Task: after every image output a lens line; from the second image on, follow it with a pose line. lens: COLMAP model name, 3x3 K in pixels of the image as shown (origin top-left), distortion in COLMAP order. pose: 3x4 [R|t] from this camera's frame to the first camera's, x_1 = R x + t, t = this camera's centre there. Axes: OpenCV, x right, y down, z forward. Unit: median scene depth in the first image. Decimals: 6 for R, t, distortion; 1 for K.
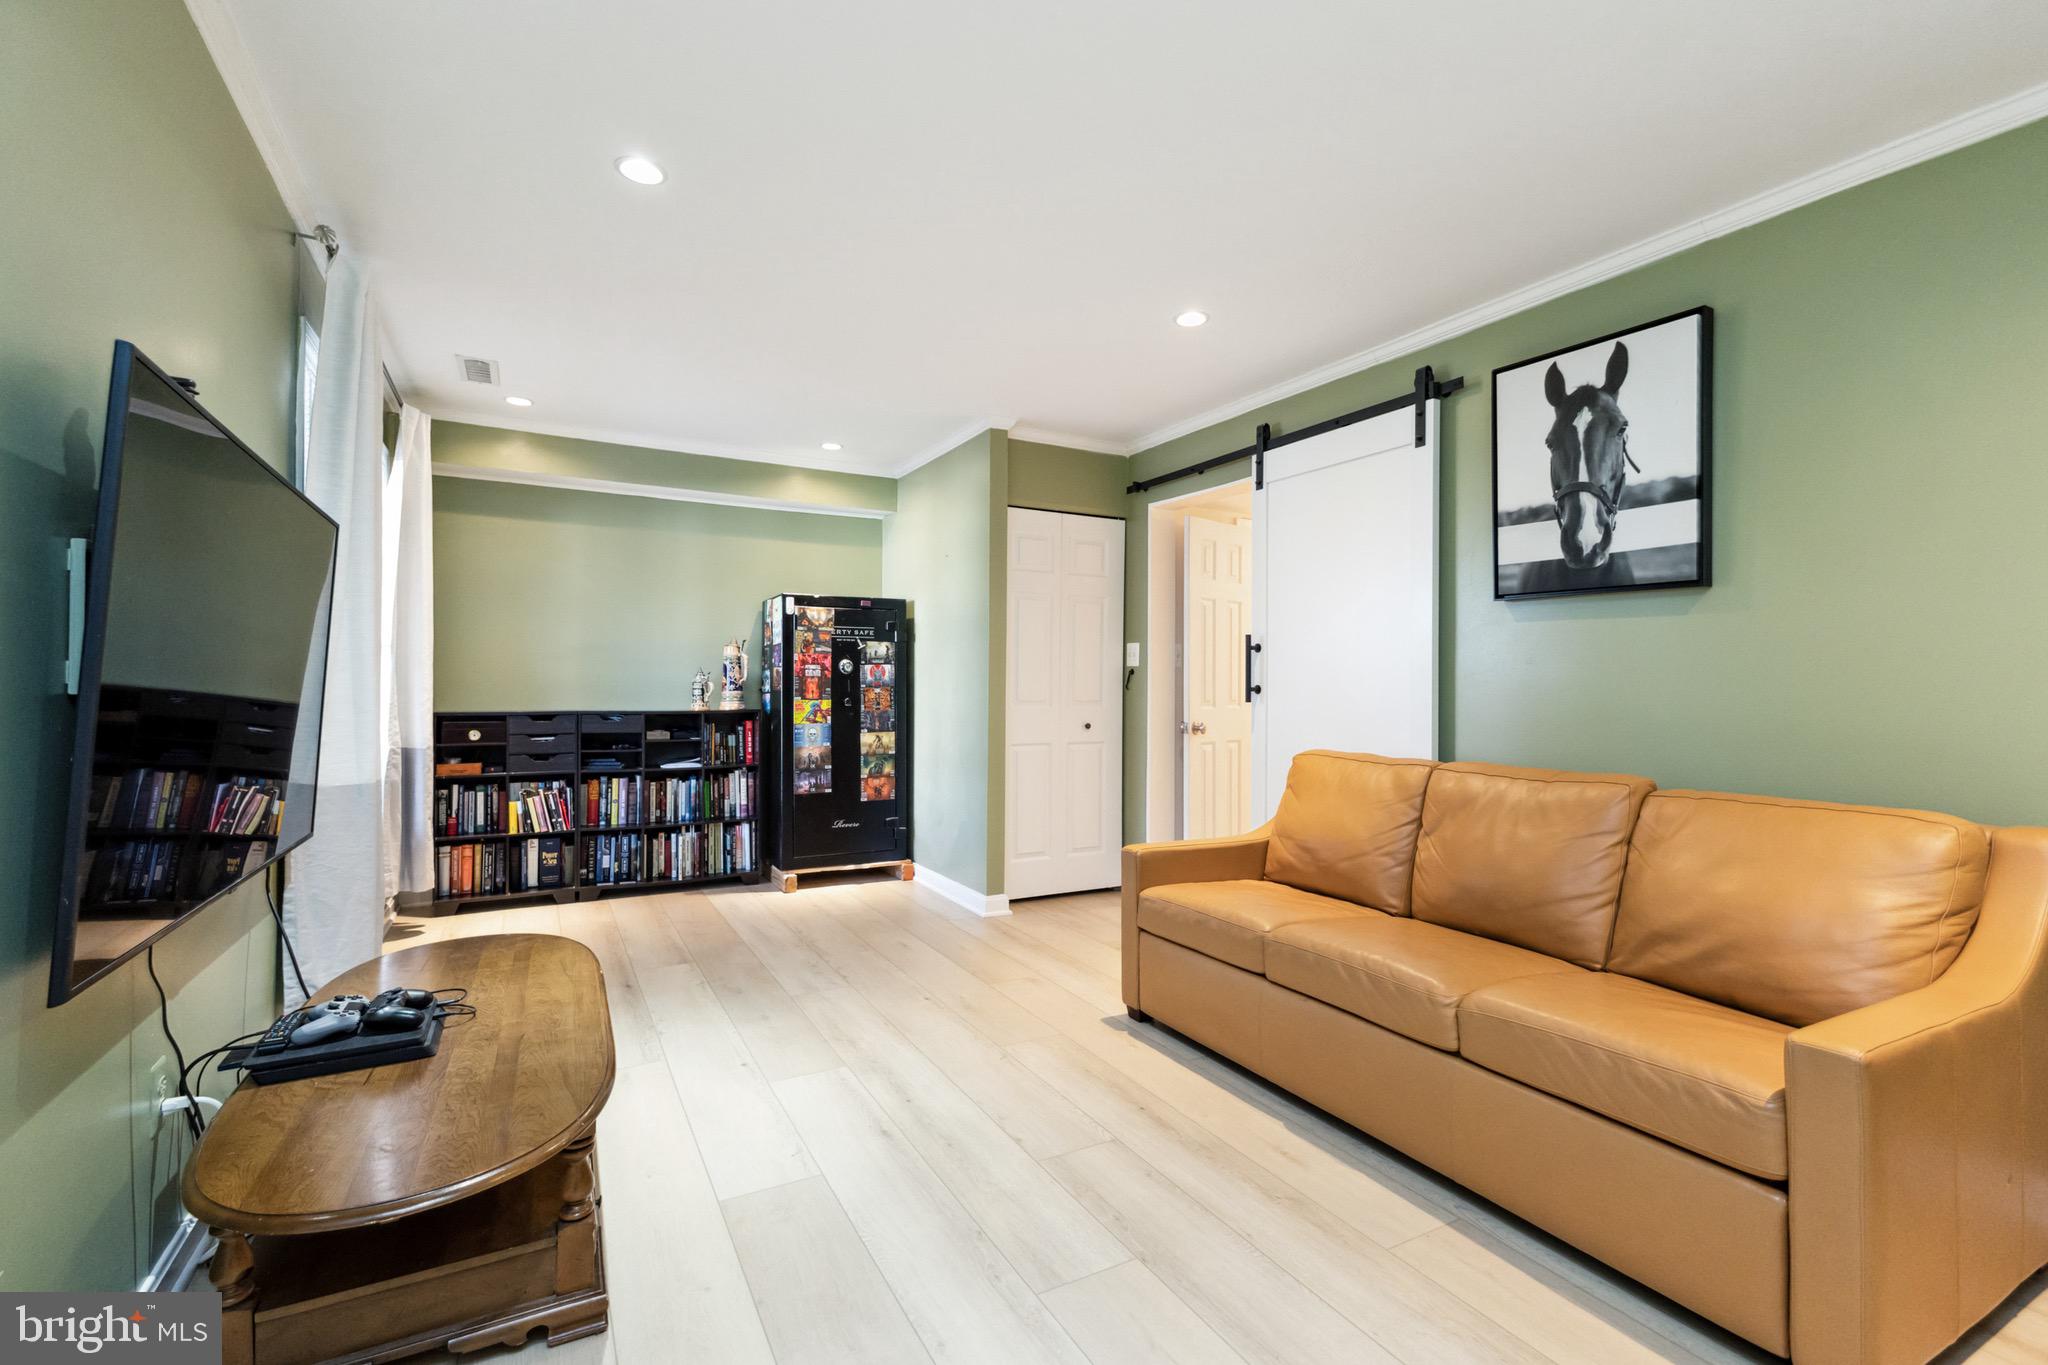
lens RADIAL K [[914.5, 0, 1030.3], [0, 914.5, 680.1], [0, 0, 1]] dist [0.016649, -0.000918]
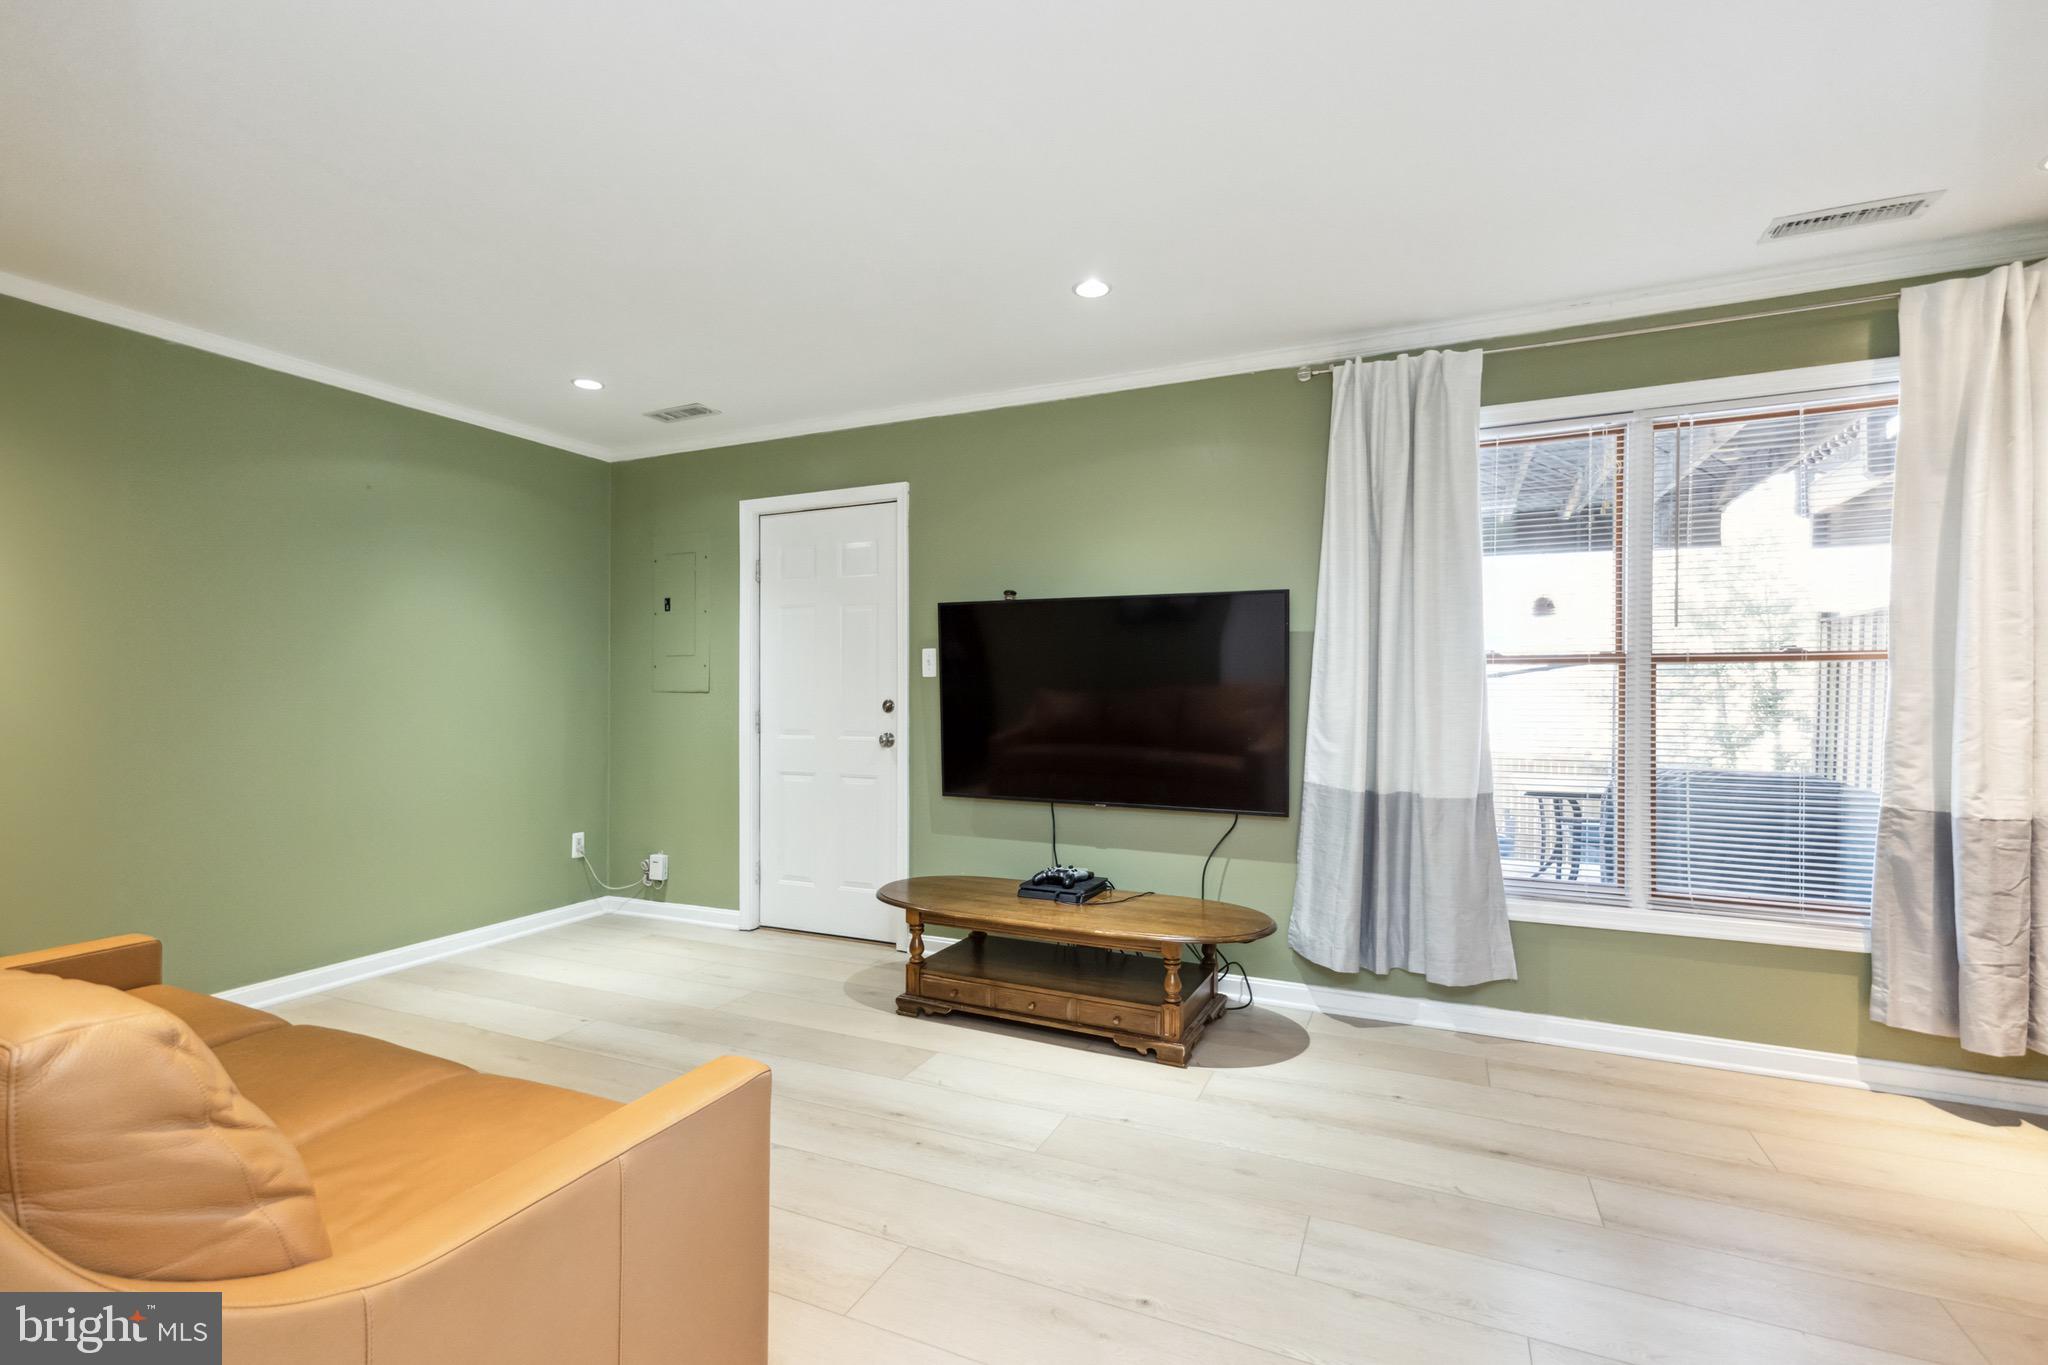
lens RADIAL K [[914.5, 0, 1034.5], [0, 914.5, 693.0], [0, 0, 1]] dist [0.016649, -0.000918]
pose [[-0.805225, -0.004985, -0.592949, 0.344168], [0.000149, 0.999963, -0.008610, -0.004906], [0.592970, -0.007022, -0.805194, 1.852773]]
